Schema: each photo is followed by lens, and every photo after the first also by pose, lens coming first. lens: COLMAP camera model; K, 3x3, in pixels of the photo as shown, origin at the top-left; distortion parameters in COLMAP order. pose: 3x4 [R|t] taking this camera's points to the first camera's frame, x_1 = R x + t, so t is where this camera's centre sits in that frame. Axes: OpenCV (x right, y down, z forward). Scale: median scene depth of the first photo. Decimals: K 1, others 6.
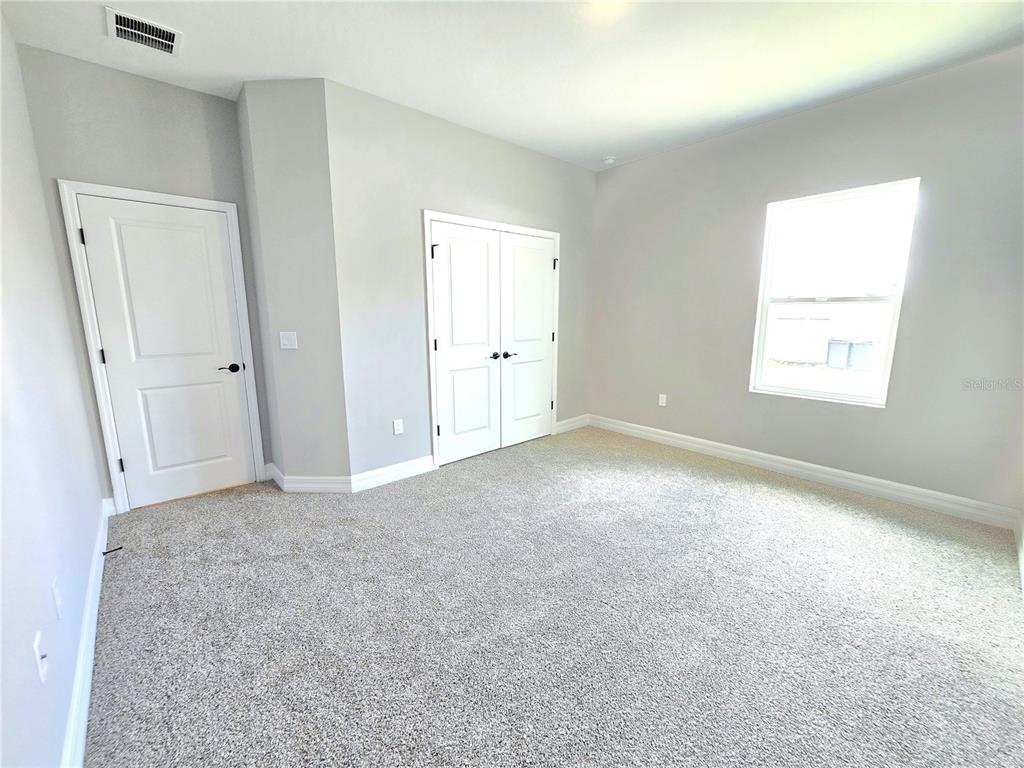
lens RADIAL K [[418.0, 0, 510.8], [0, 418.0, 385.6], [0, 0, 1]] dist [0.001495, 0.000014]
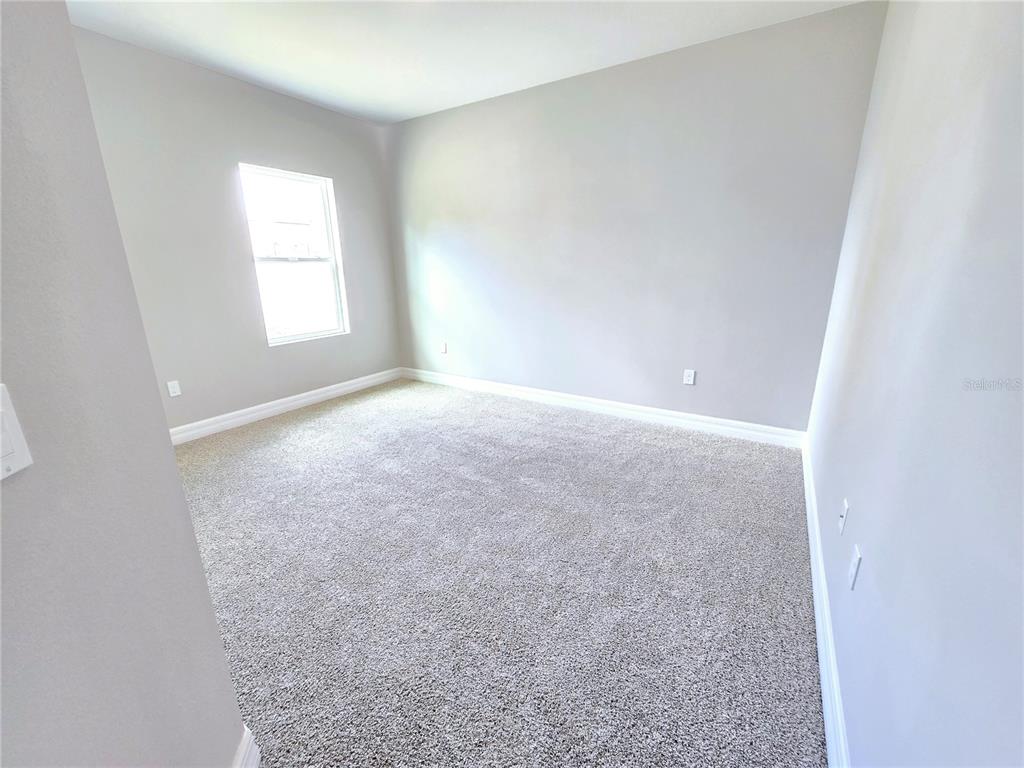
lens RADIAL K [[418.0, 0, 513.0], [0, 418.0, 385.6], [0, 0, 1]] dist [0.001495, 0.000014]
pose [[-0.283810, -0.258414, 0.923403, -1.103694], [0.180748, 0.931321, 0.316183, -0.212099], [-0.941691, 0.256639, -0.217611, 1.215611]]
